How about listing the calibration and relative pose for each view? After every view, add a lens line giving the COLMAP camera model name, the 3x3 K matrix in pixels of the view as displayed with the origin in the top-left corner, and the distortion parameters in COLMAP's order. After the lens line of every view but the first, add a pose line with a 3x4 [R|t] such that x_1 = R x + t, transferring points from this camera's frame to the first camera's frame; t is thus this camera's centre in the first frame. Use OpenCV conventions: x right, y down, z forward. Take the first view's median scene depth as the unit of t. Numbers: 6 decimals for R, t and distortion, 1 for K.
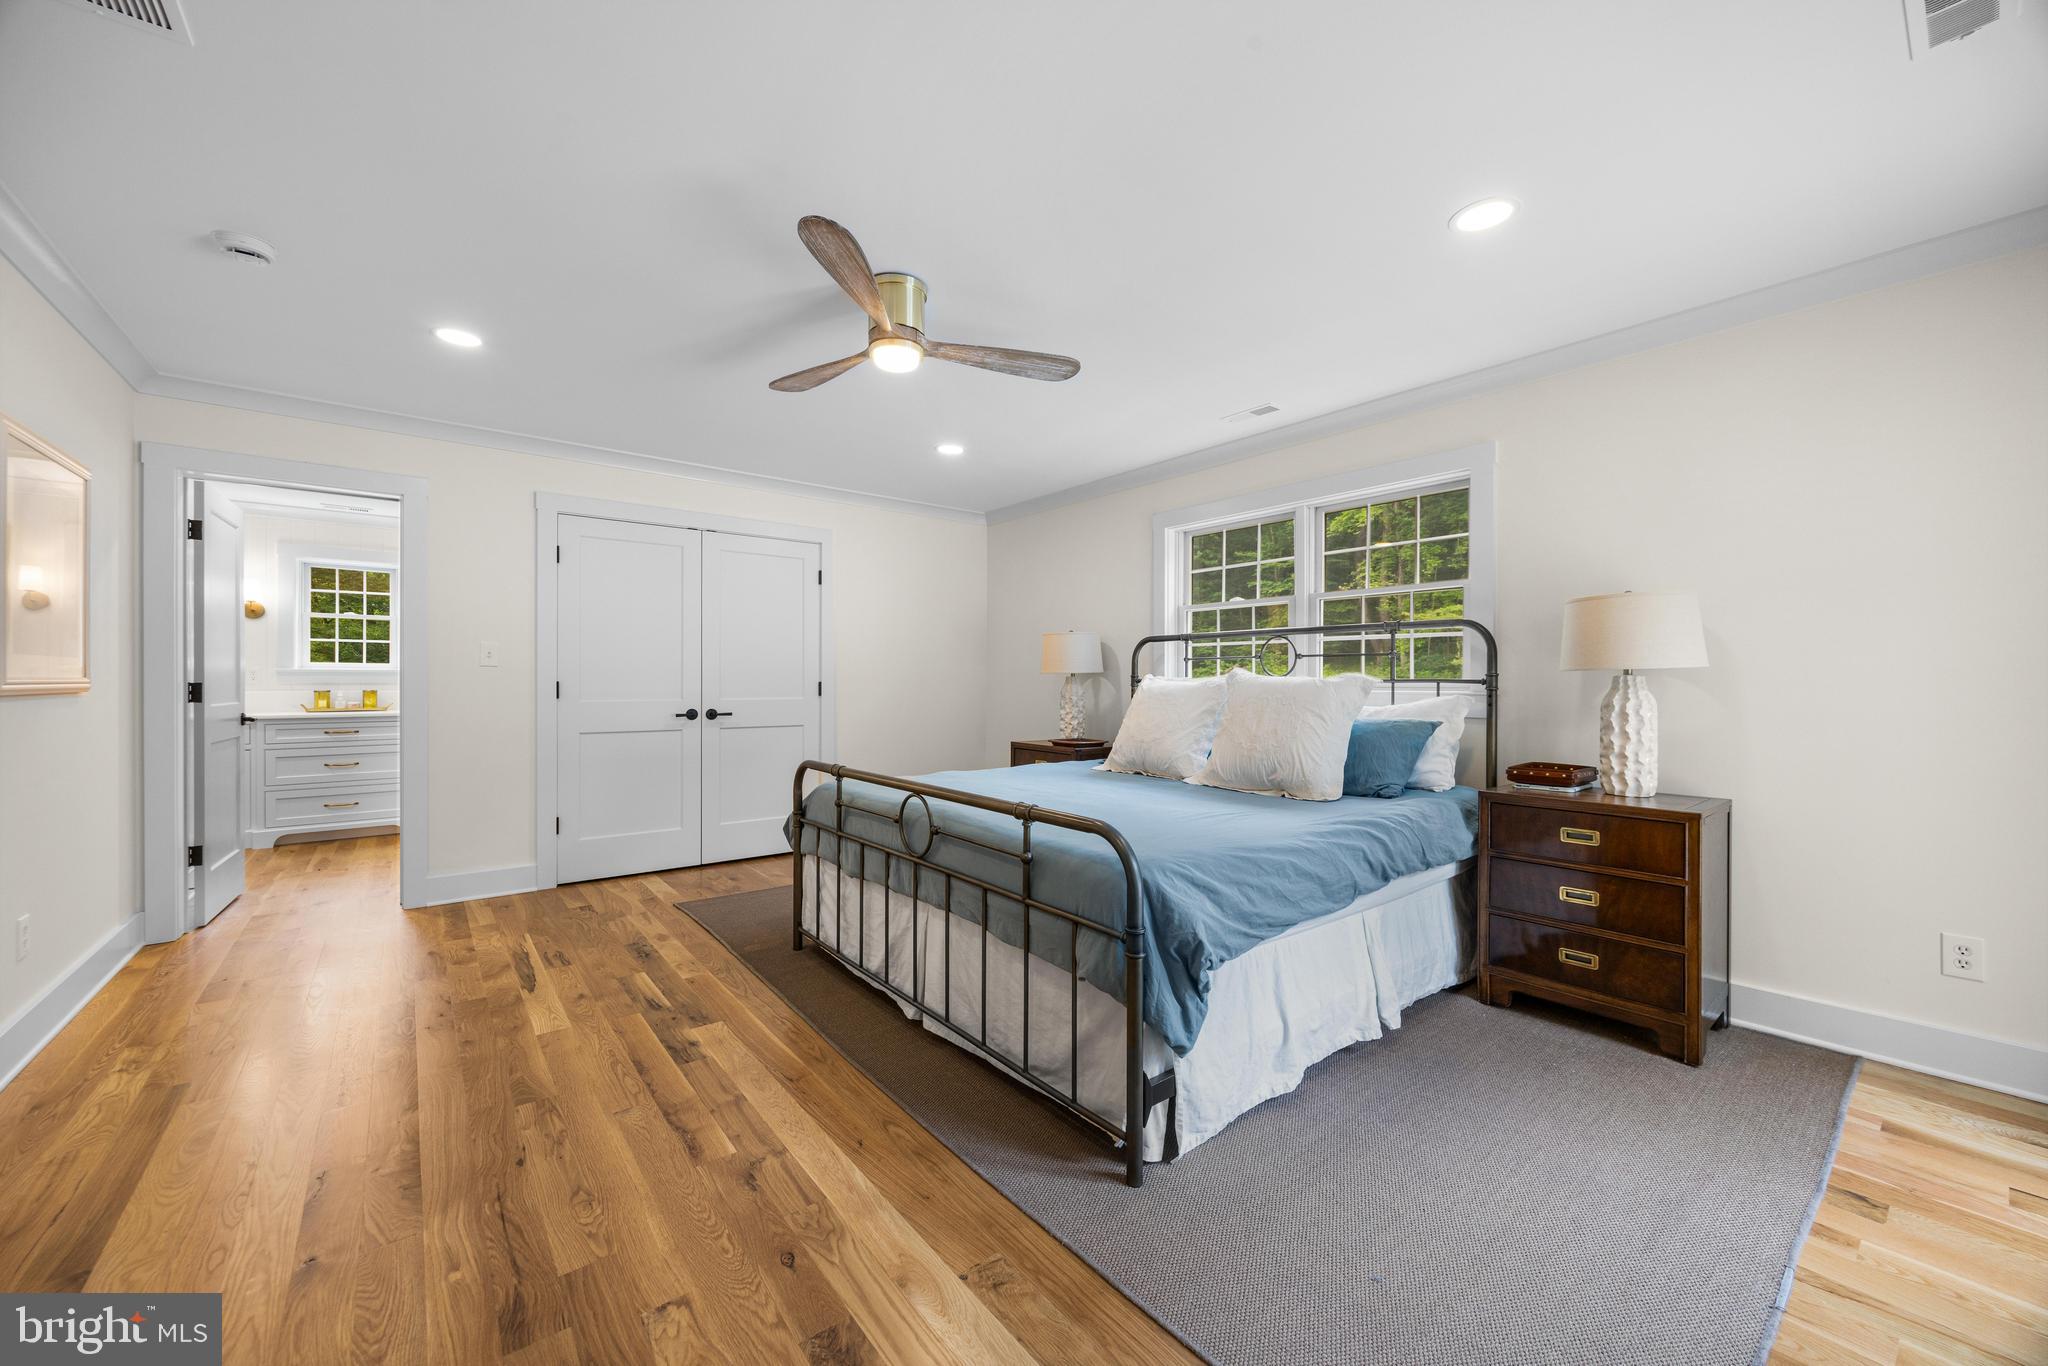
lens RADIAL K [[776.8, 0, 1024.0], [0, 776.8, 683.0], [0, 0, 1]] dist [0.002797, 0.000115]
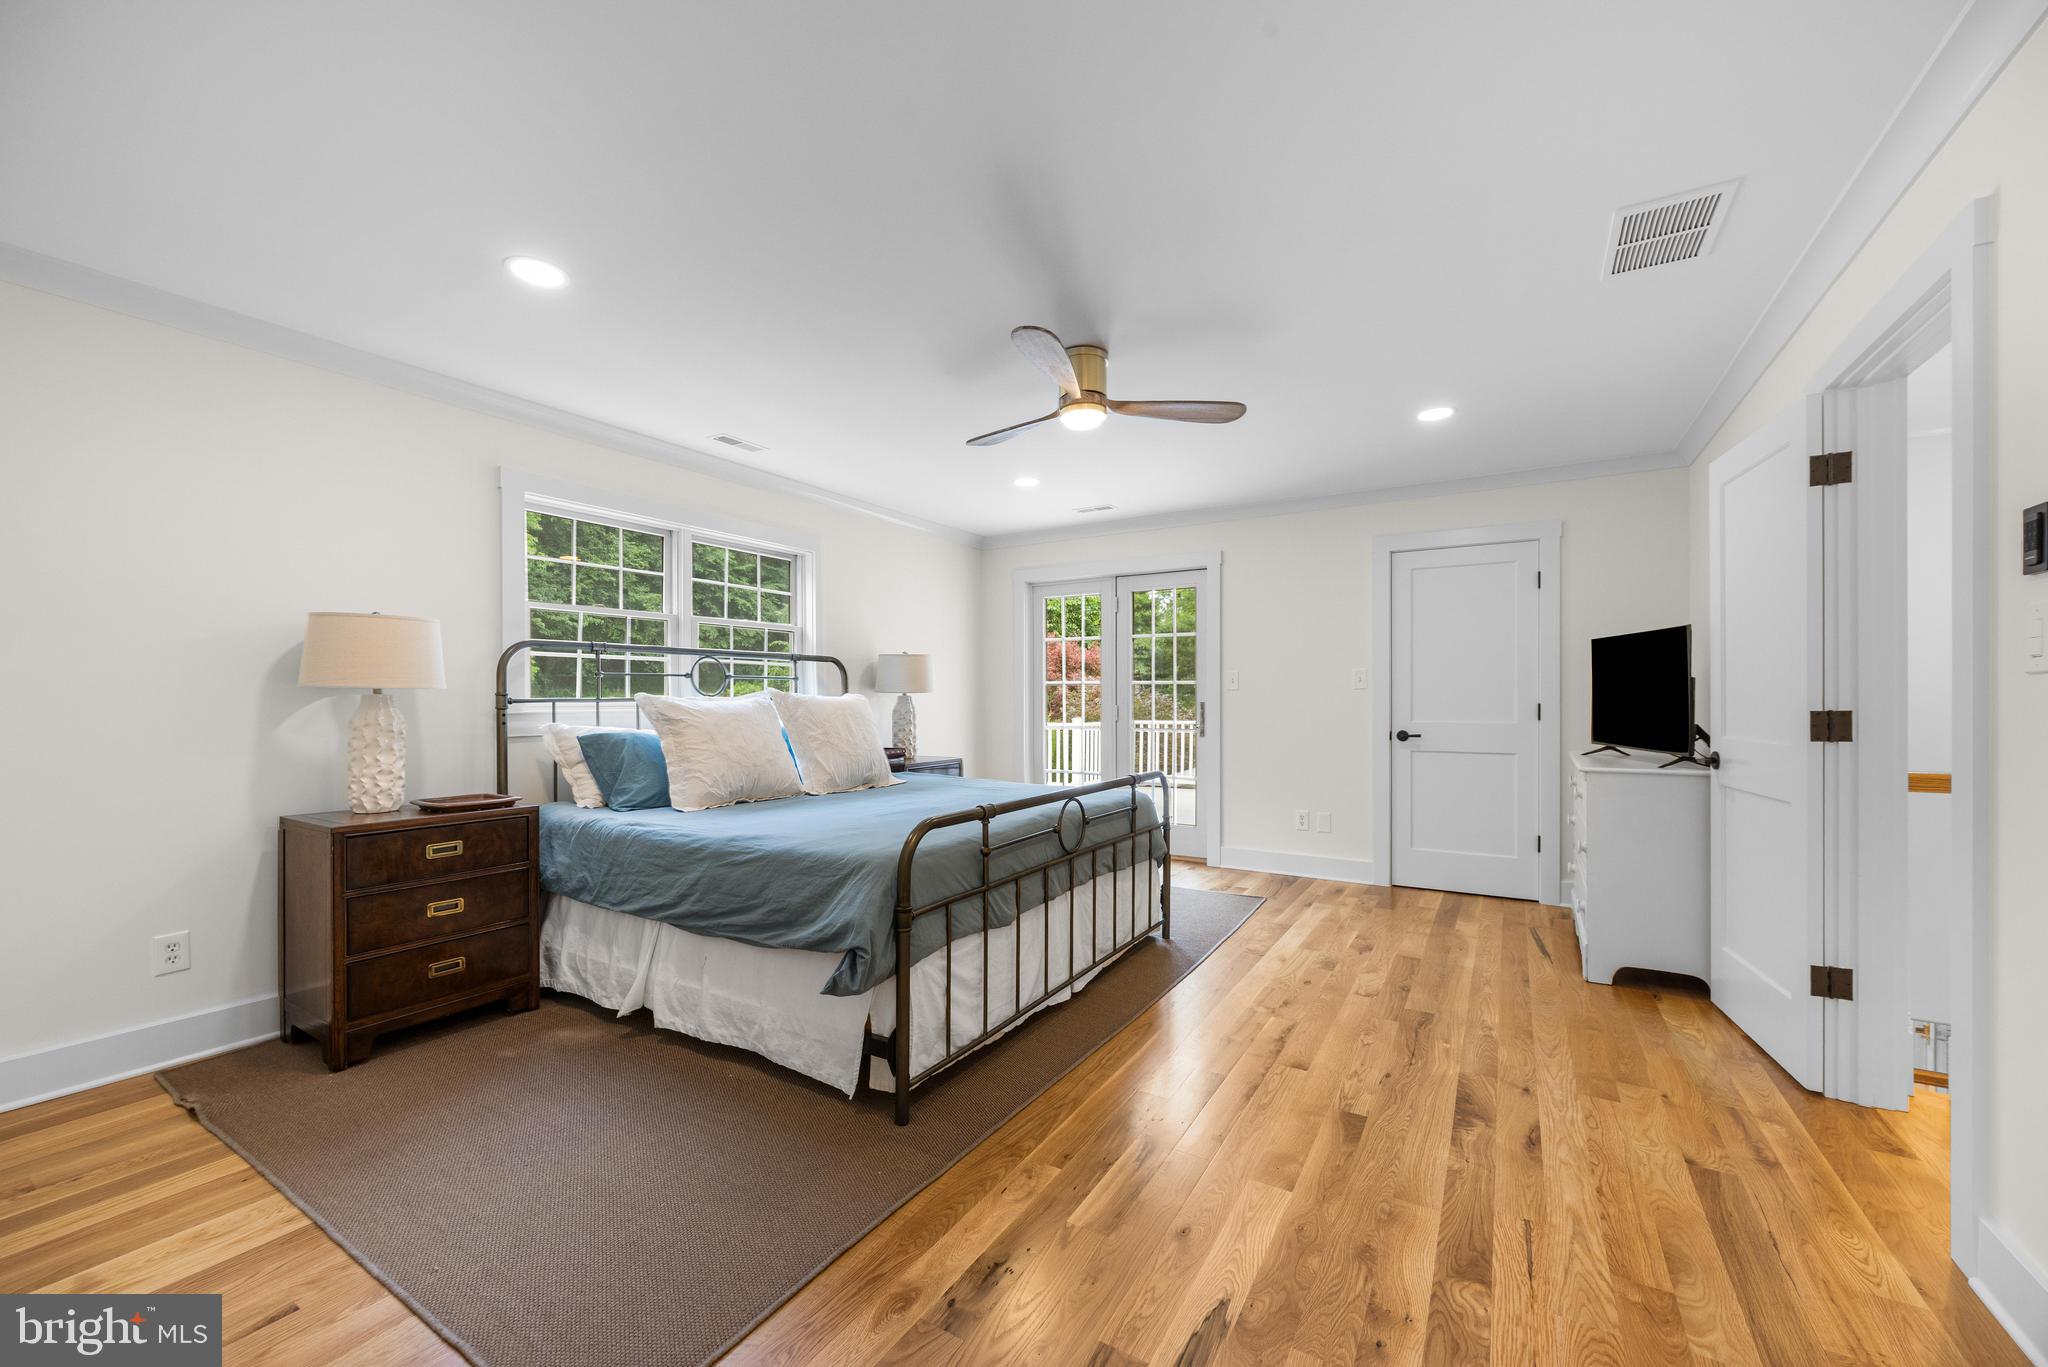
lens RADIAL K [[786.8, 0, 1028.5], [0, 786.8, 696.3], [0, 0, 1]] dist [-0.000046, -0.000027]
pose [[-0.343593, -0.000738, 0.939118, -1.045535], [0.004072, 0.999989, 0.002276, -0.009661], [-0.939110, 0.004606, -0.343587, 1.258351]]
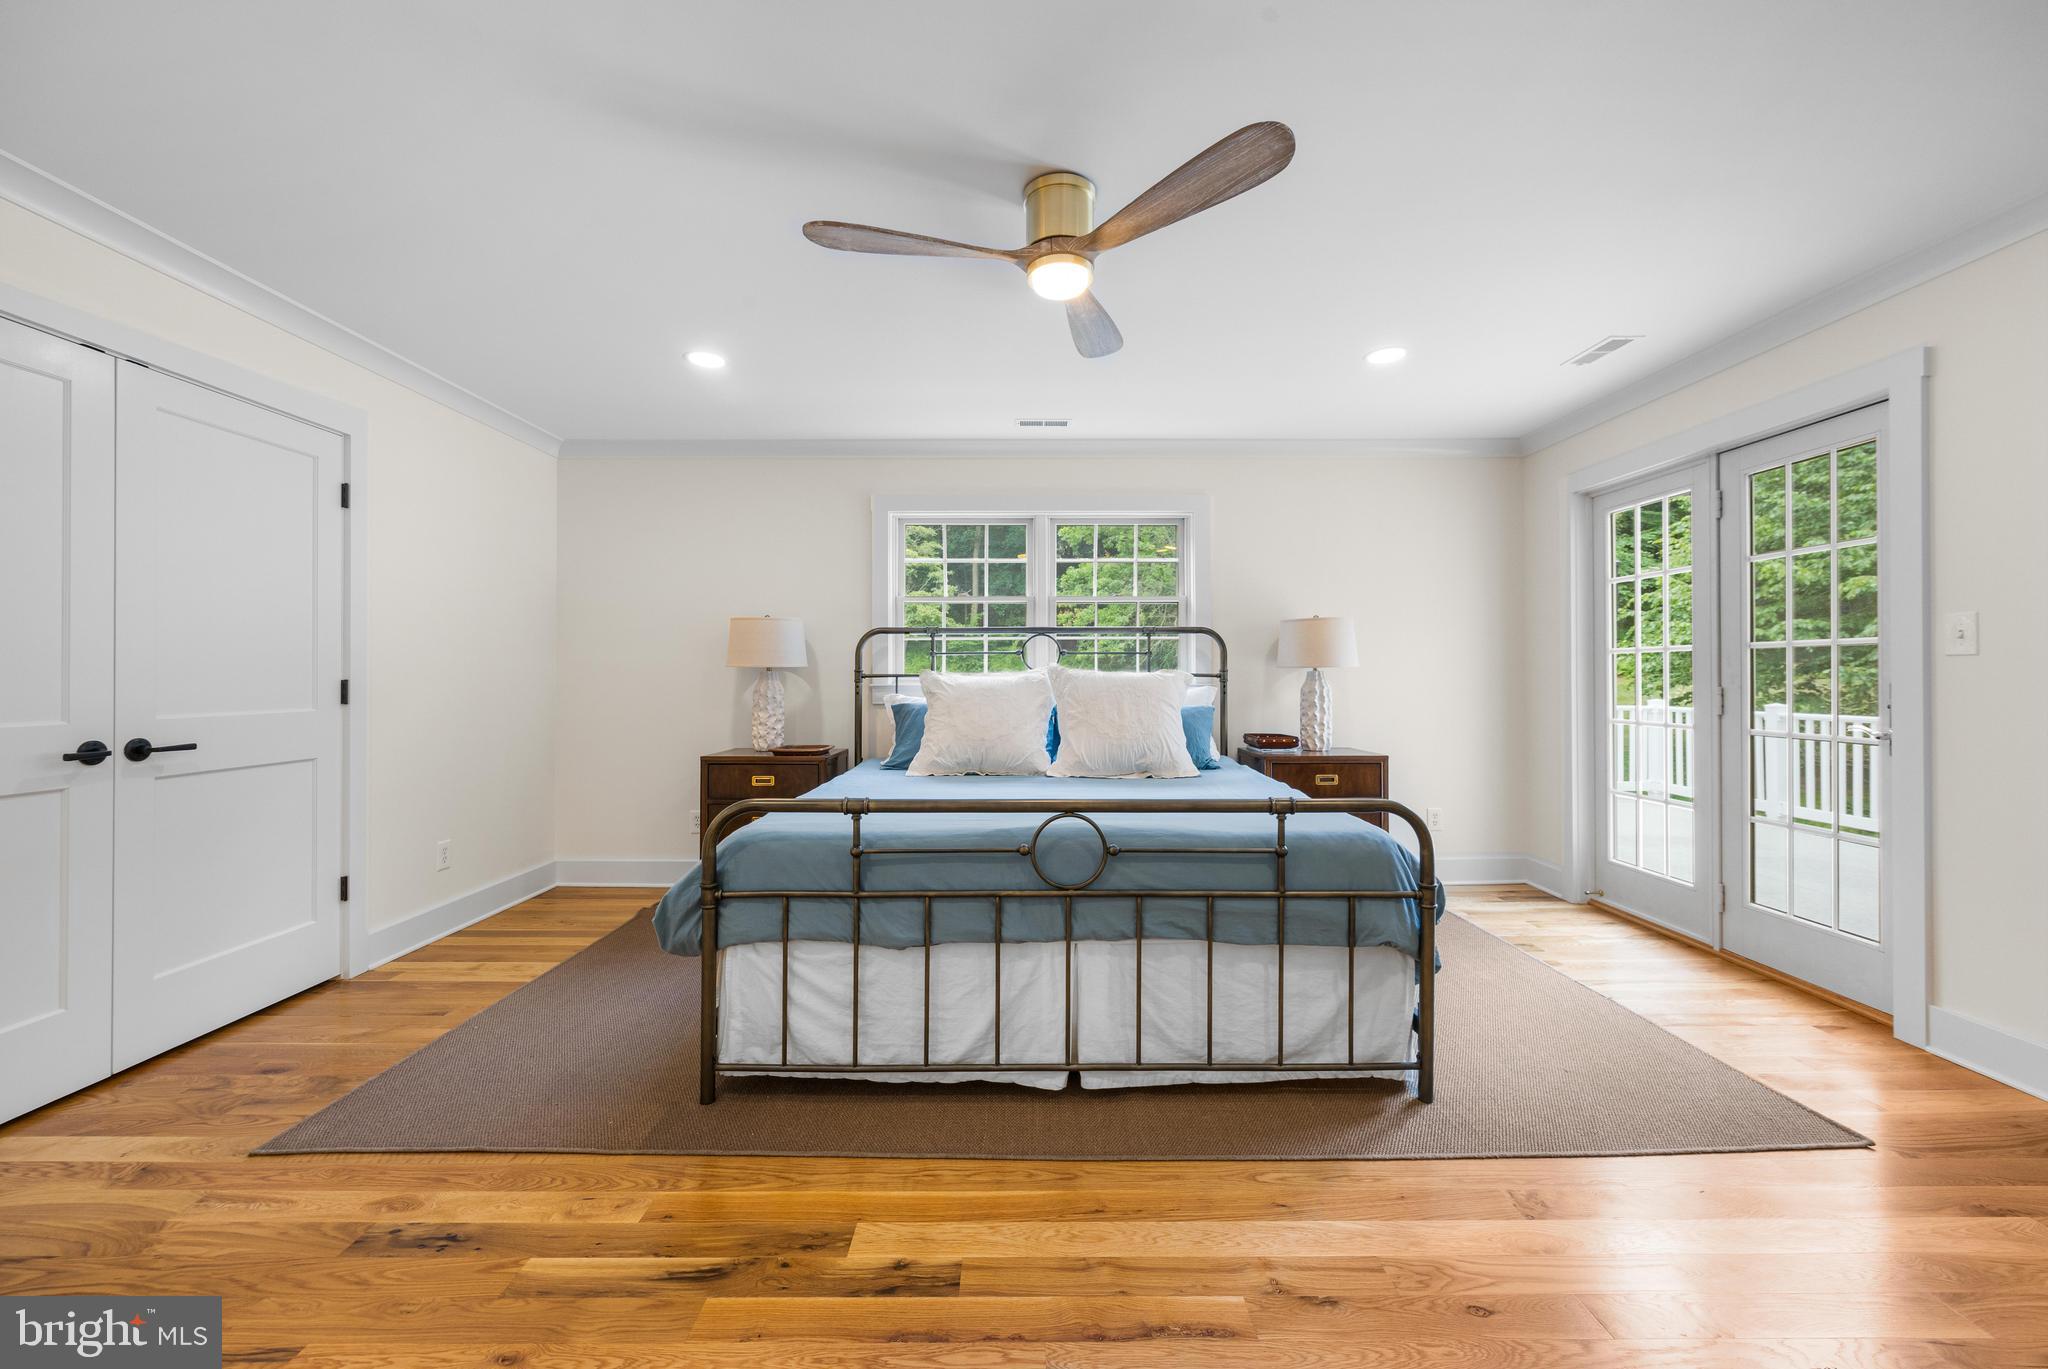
lens RADIAL K [[797.6, 0, 1028.8], [0, 797.6, 670.1], [0, 0, 1]] dist [0.001059, 0.000077]
pose [[0.618161, 0.001539, 0.786050, -0.718359], [0.005203, 0.999968, -0.006050, -0.004501], [-0.786035, 0.007829, 0.618133, 0.436692]]
